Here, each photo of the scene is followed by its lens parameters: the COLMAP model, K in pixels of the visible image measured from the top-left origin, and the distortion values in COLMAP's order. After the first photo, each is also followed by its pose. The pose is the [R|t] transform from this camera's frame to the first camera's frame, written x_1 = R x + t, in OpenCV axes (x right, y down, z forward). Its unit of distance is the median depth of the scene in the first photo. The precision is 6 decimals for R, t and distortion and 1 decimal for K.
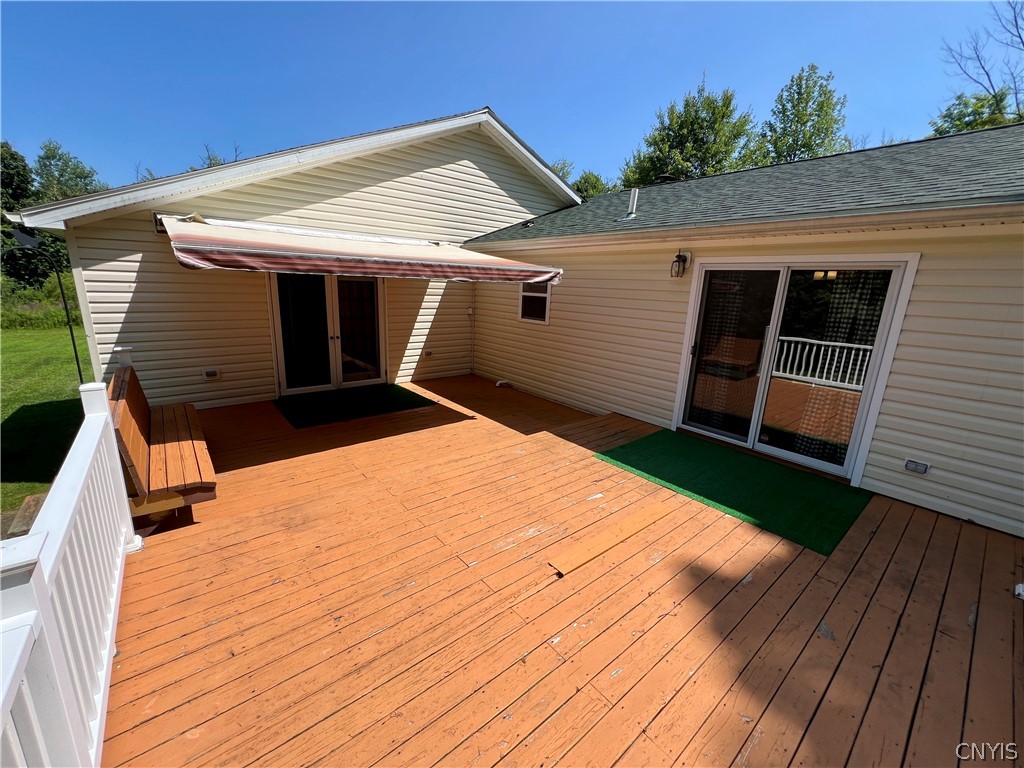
lens RADIAL K [[412.4, 0, 507.6], [0, 412.4, 382.2], [0, 0, 1]] dist [-0.001407, 0.000401]
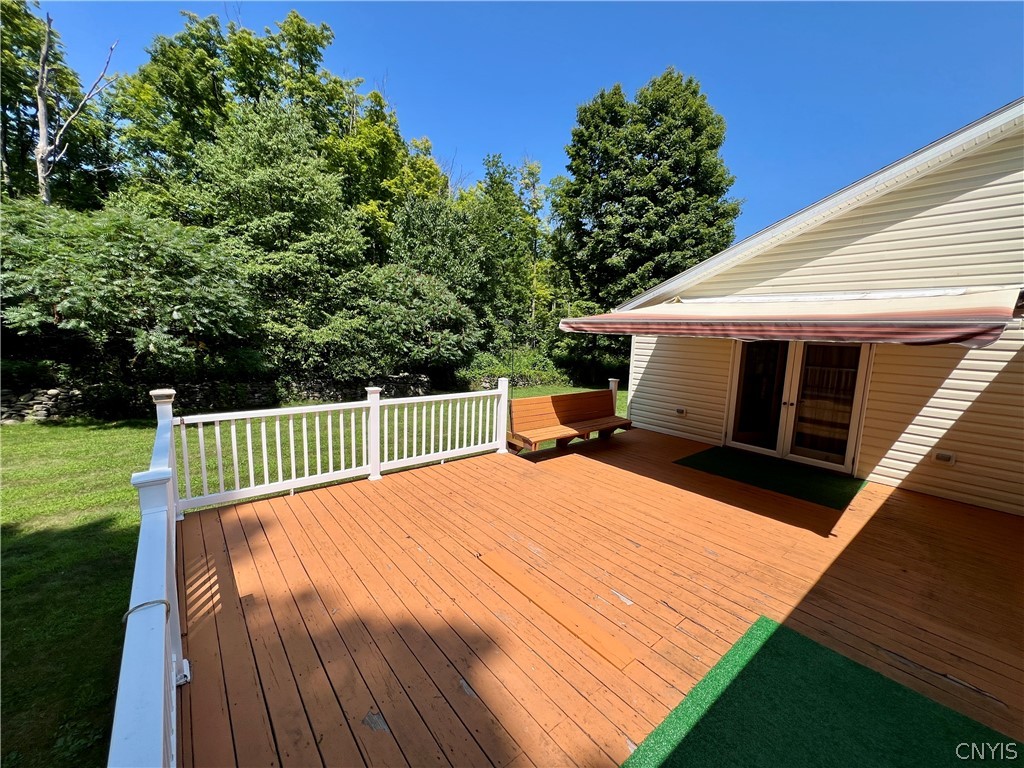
lens RADIAL K [[411.4, 0, 508.7], [0, 411.4, 384.7], [0, 0, 1]] dist [-0.002591, 0.000556]
pose [[-0.002924, 0.098390, -0.995144, 0.729908], [-0.262737, 0.960110, 0.095698, -0.102701], [0.964863, 0.261741, 0.023043, 0.500920]]
